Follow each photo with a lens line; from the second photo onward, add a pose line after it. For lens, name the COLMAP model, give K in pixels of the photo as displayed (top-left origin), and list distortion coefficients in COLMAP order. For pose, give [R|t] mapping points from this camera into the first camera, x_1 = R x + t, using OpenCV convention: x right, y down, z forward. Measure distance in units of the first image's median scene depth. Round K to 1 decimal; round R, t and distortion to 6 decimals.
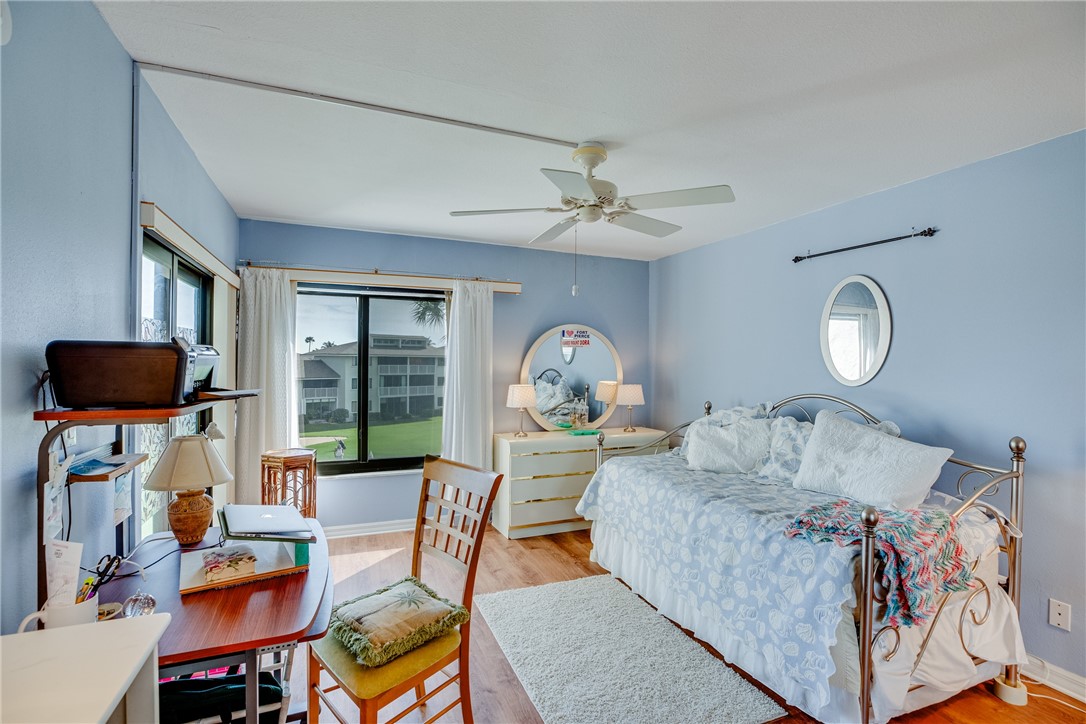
lens RADIAL K [[497.6, 0, 545.6], [0, 497.6, 362.1], [0, 0, 1]] dist [-0.047151, 0.017486]
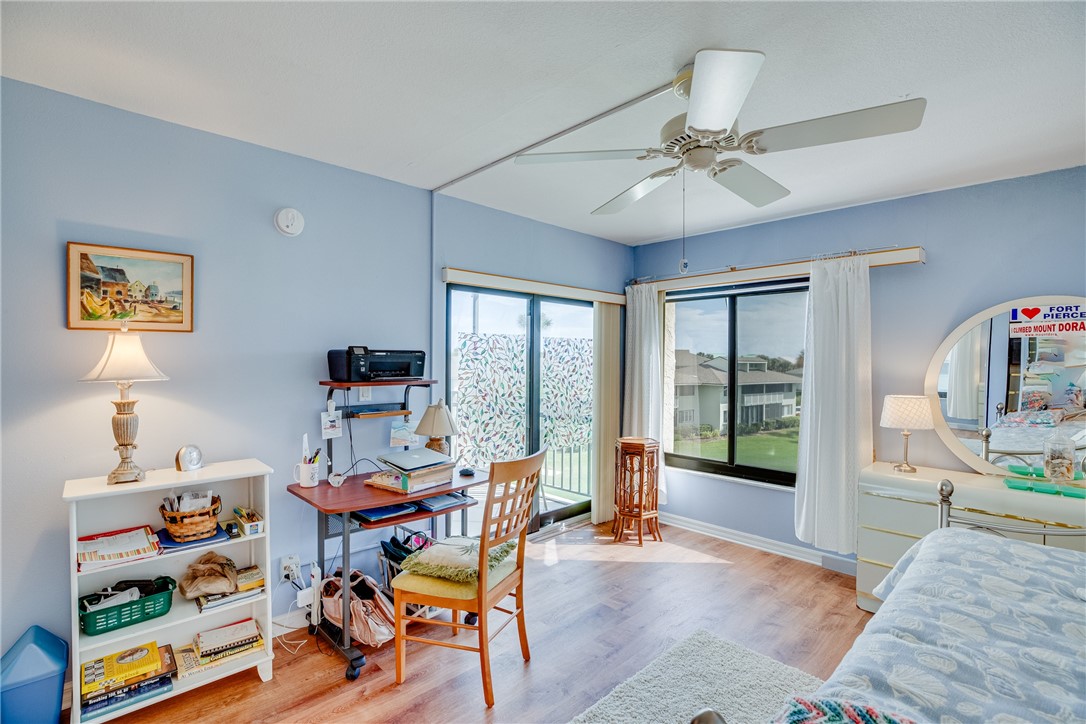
lens RADIAL K [[497.6, 0, 545.6], [0, 497.6, 362.1], [0, 0, 1]] dist [-0.047151, 0.017486]
pose [[0.365664, -0.006259, -0.930726, 0.447344], [-0.003623, 0.999960, -0.008148, 0.007657], [0.930740, 0.006352, 0.365627, 0.331544]]
